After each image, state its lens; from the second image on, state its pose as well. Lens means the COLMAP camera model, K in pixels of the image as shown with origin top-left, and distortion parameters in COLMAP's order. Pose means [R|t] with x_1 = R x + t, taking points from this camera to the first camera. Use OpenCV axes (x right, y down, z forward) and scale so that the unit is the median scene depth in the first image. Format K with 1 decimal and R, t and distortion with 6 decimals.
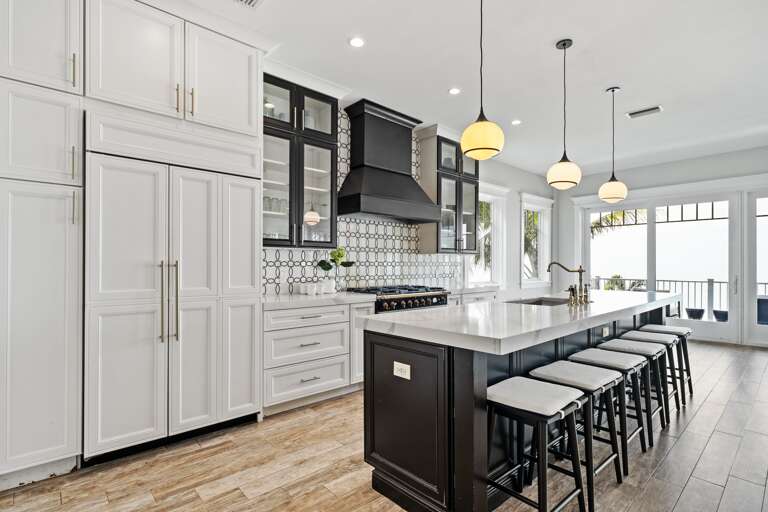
lens RADIAL K [[382.1, 0, 383.2], [0, 382.1, 260.6], [0, 0, 1]] dist [-0.000104, 0.000033]
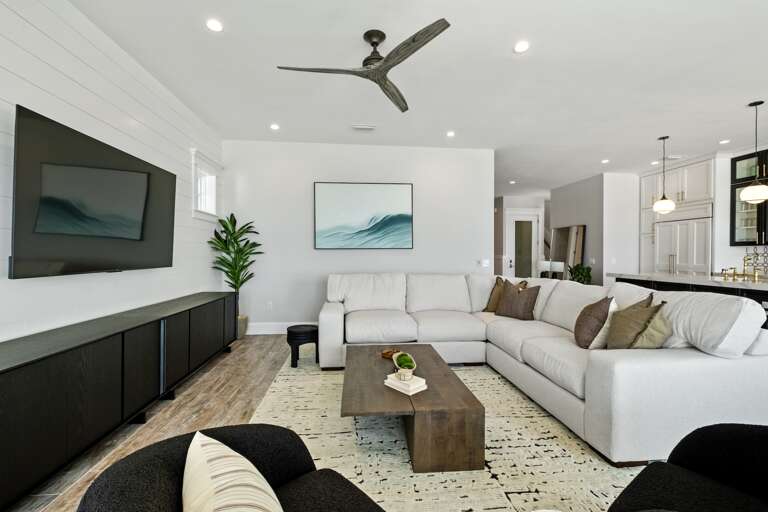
lens RADIAL K [[330.3, 0, 384.0], [0, 330.3, 256.0], [0, 0, 1]] dist [-0.000197, -0.000125]
pose [[-0.615103, -0.008058, -0.788406, 1.713489], [-0.007019, 0.999964, -0.004744, 0.028150], [0.788416, 0.002616, -0.615137, 0.490642]]
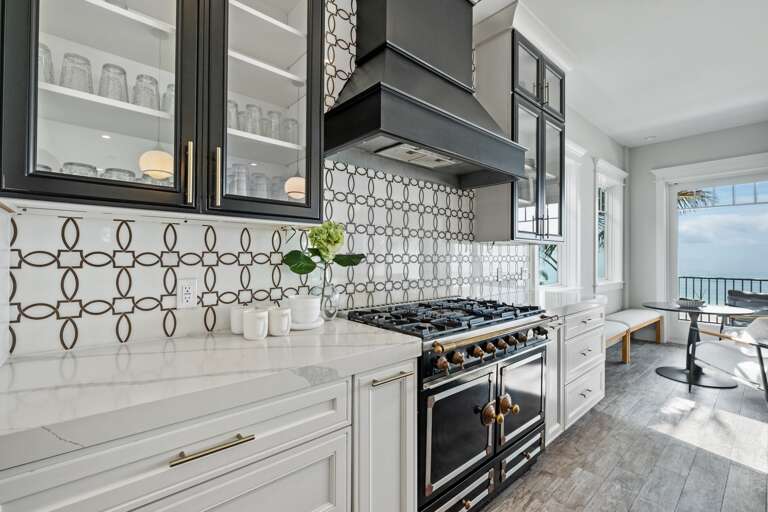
lens RADIAL K [[342.5, 0, 378.3], [0, 342.5, 254.0], [0, 0, 1]] dist [0.001519, 0.000181]
pose [[0.999692, 0.001842, -0.024738, -0.049012], [-0.001875, 0.999997, -0.001301, 0.002973], [0.024736, 0.001347, 0.999693, 0.592692]]
